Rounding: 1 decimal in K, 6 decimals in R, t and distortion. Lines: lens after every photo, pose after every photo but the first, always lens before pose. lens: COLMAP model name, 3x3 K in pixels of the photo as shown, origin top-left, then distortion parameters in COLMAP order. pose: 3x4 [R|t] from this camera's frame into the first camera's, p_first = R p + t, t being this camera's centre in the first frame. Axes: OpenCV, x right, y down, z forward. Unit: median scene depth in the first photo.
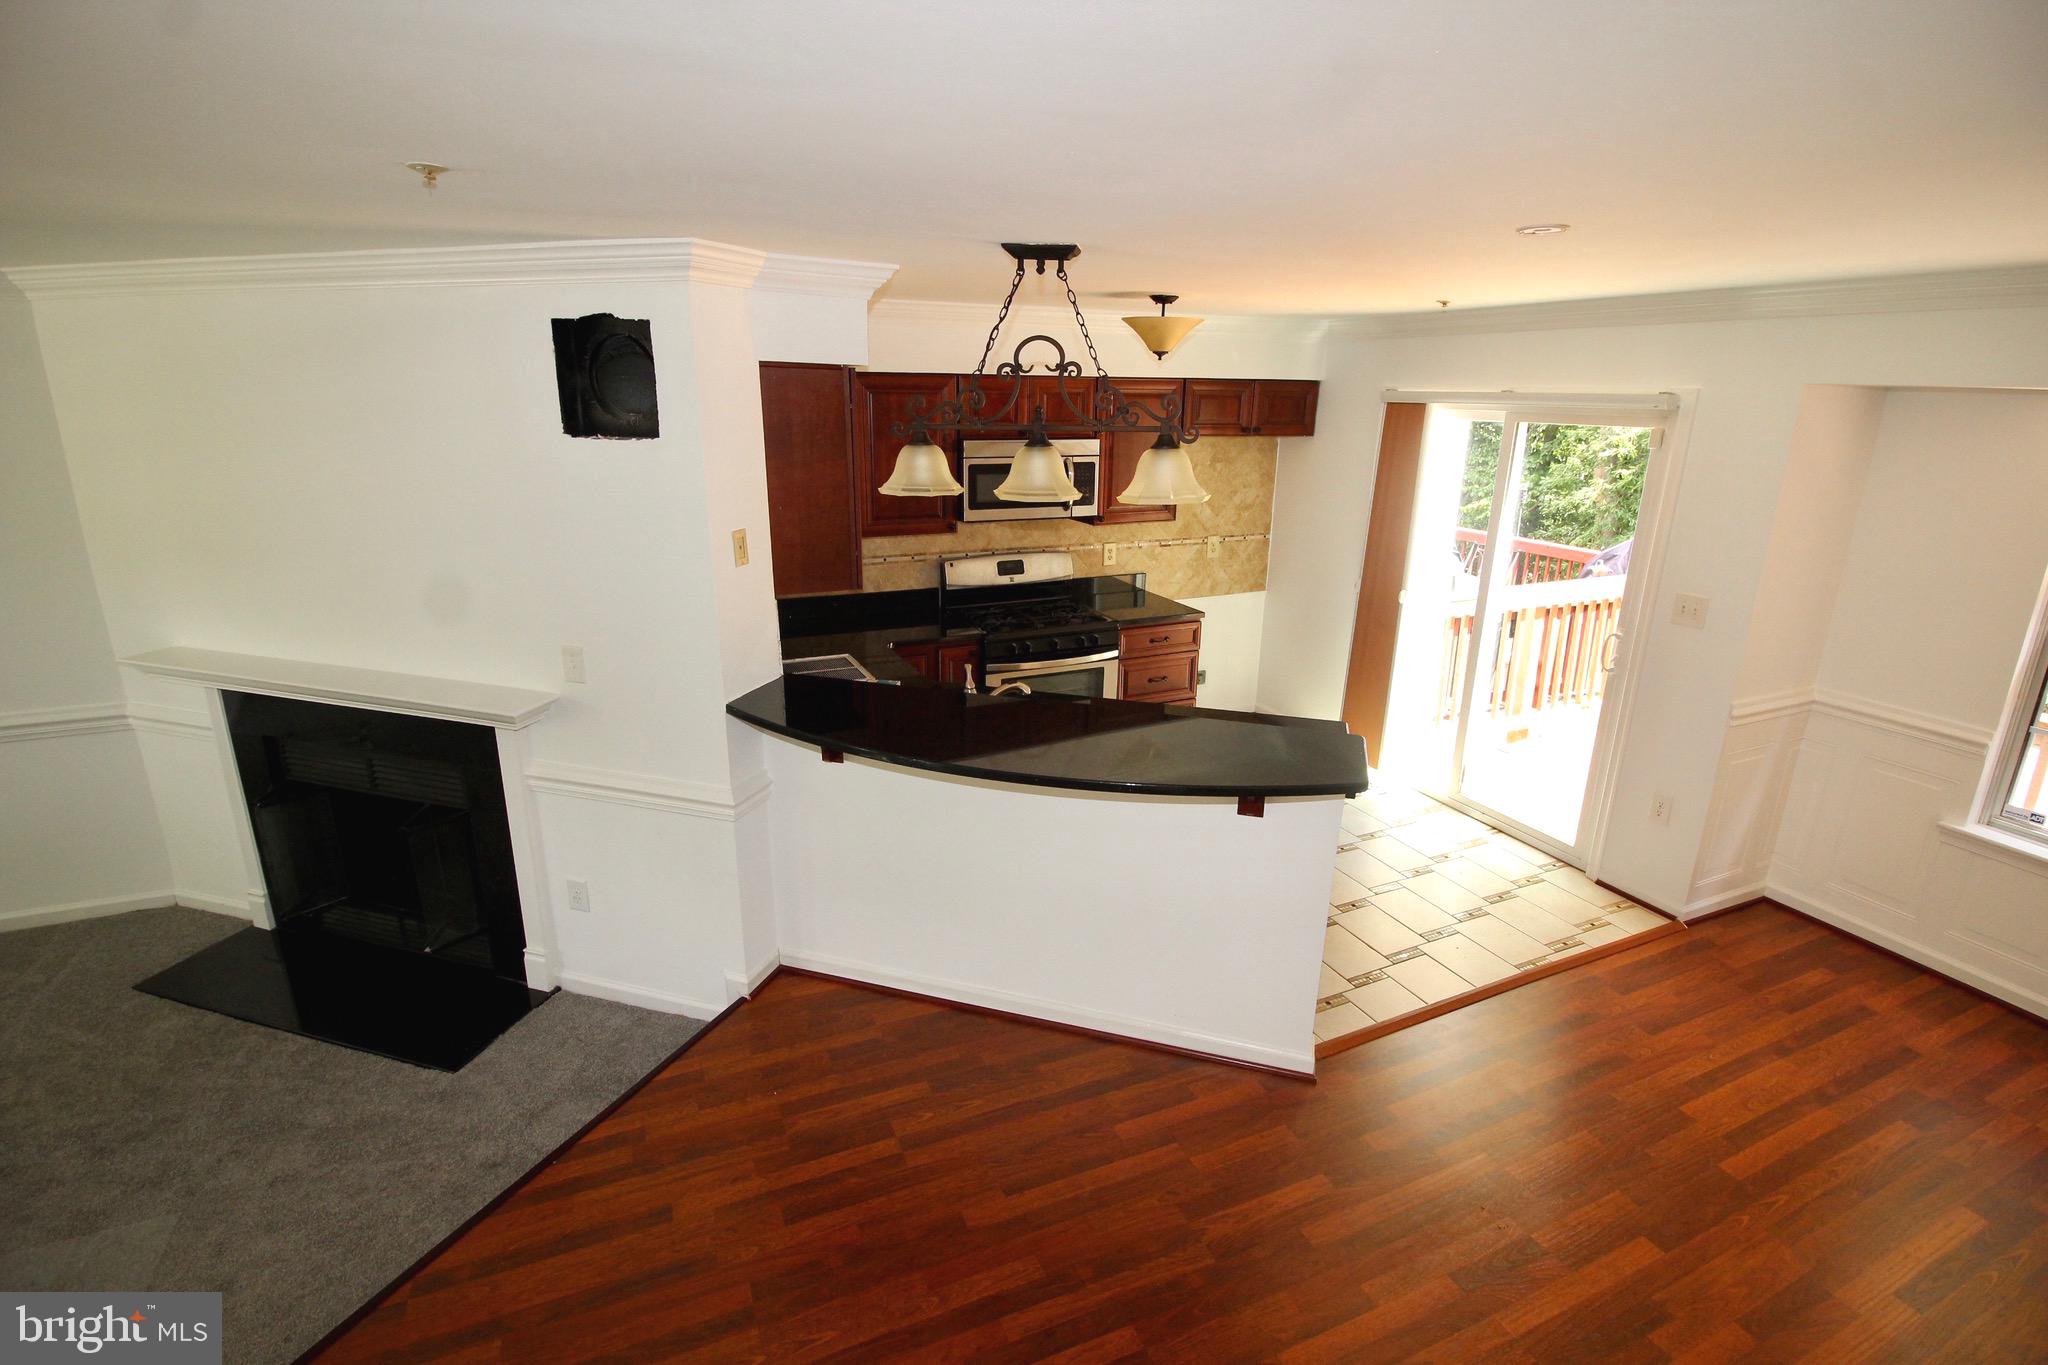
lens RADIAL K [[950.6, 0, 1025.8], [0, 950.6, 671.4], [0, 0, 1]] dist [-0.002269, -0.011503]
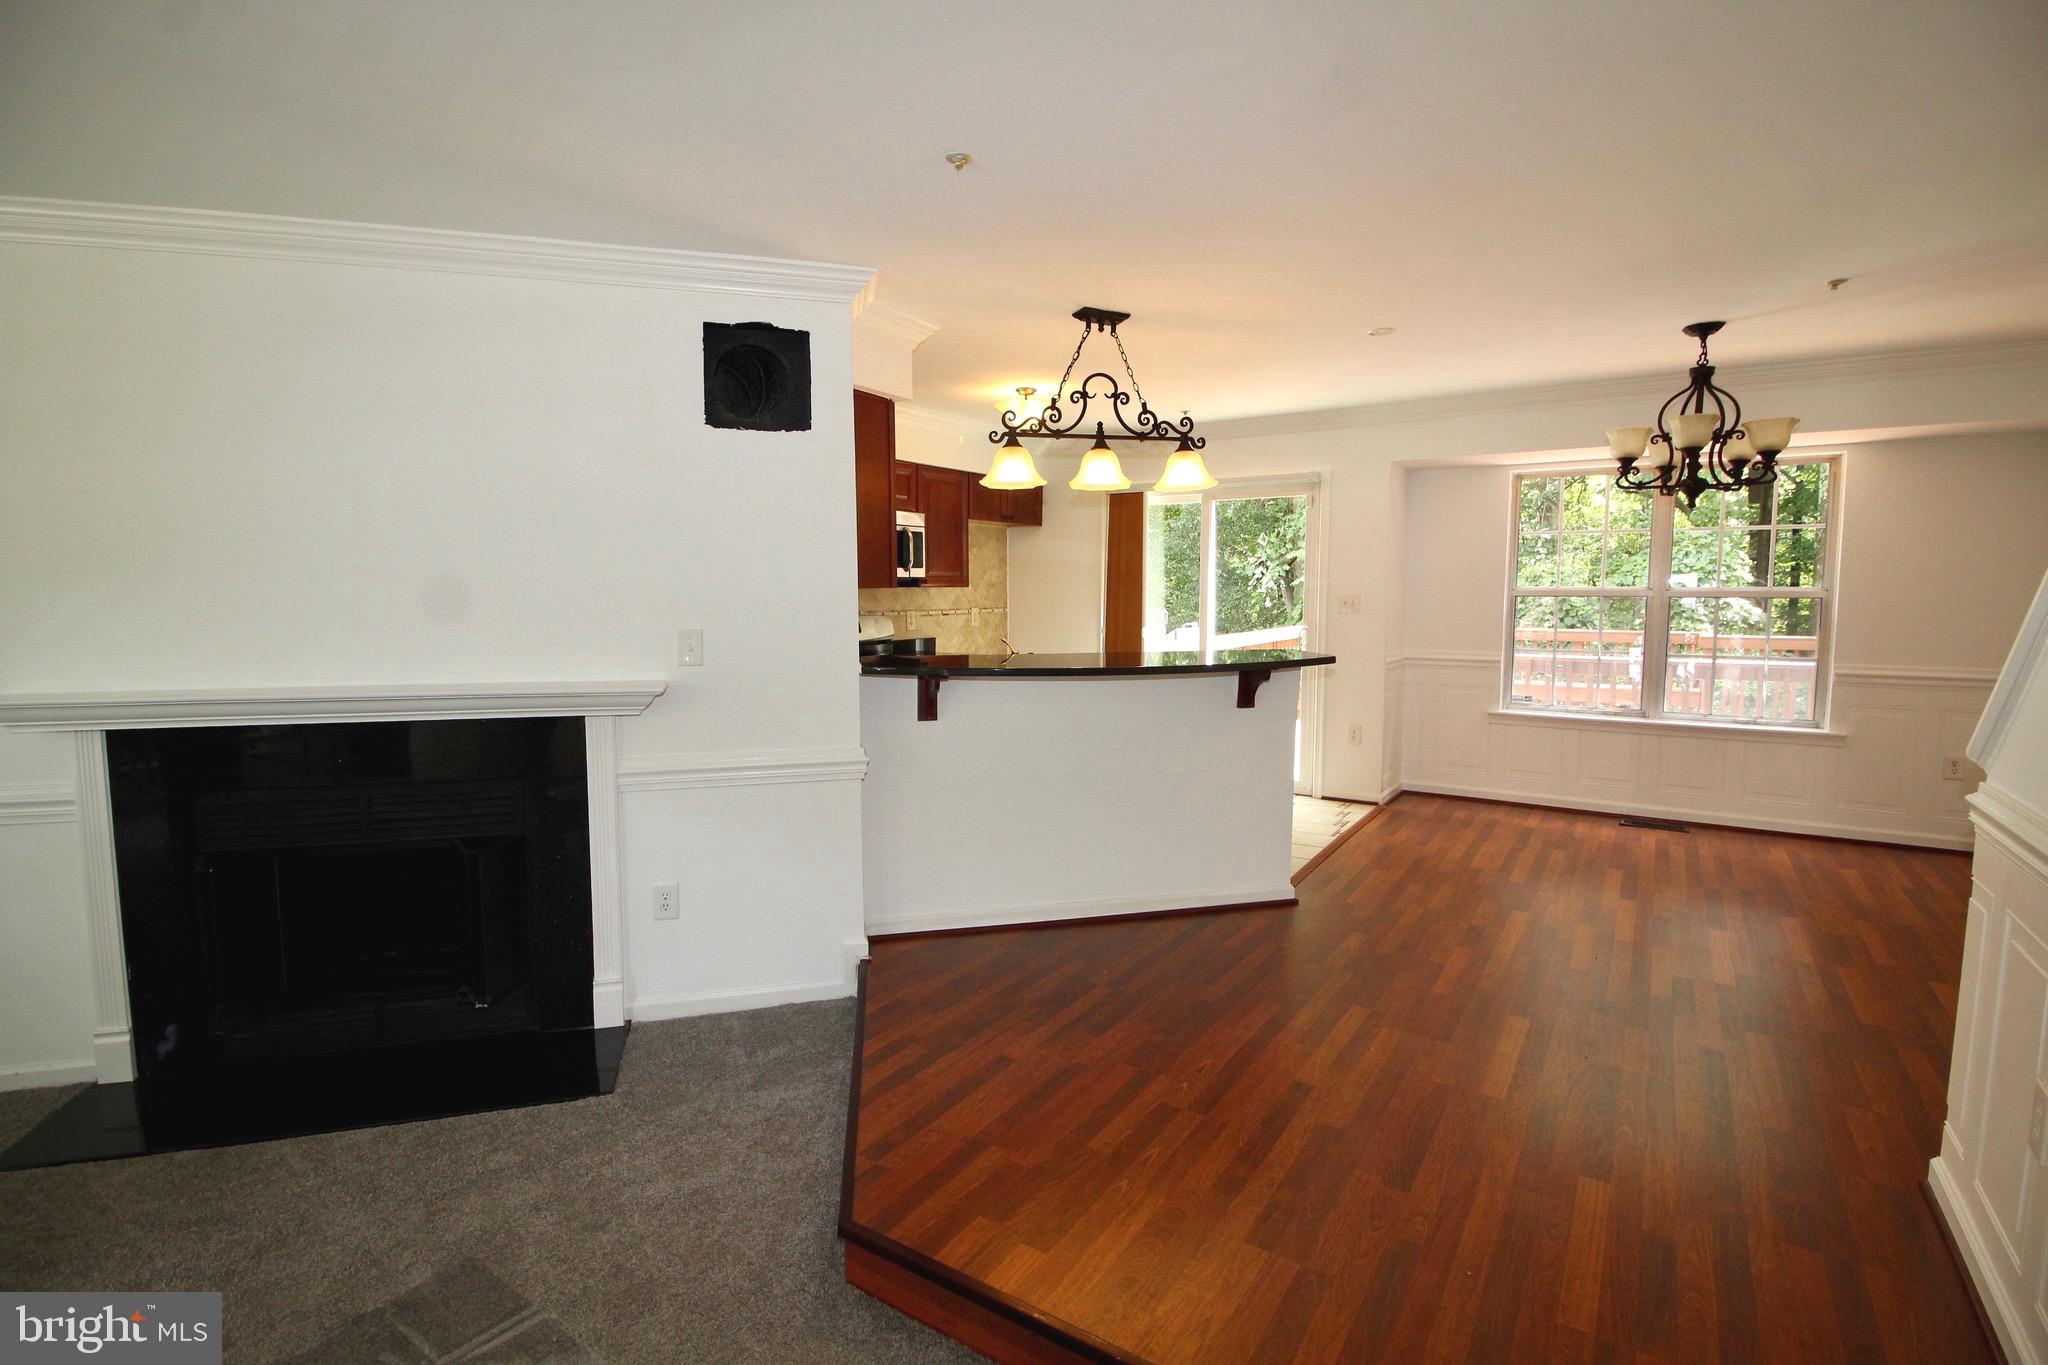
lens RADIAL K [[950.6, 0, 1028.4], [0, 950.6, 676.6], [0, 0, 1]] dist [-0.002269, -0.011503]
pose [[0.843501, -0.063783, 0.533327, -0.672606], [0.164084, 0.976058, -0.142782, 0.215106], [-0.511451, 0.207947, 0.833772, -0.031111]]
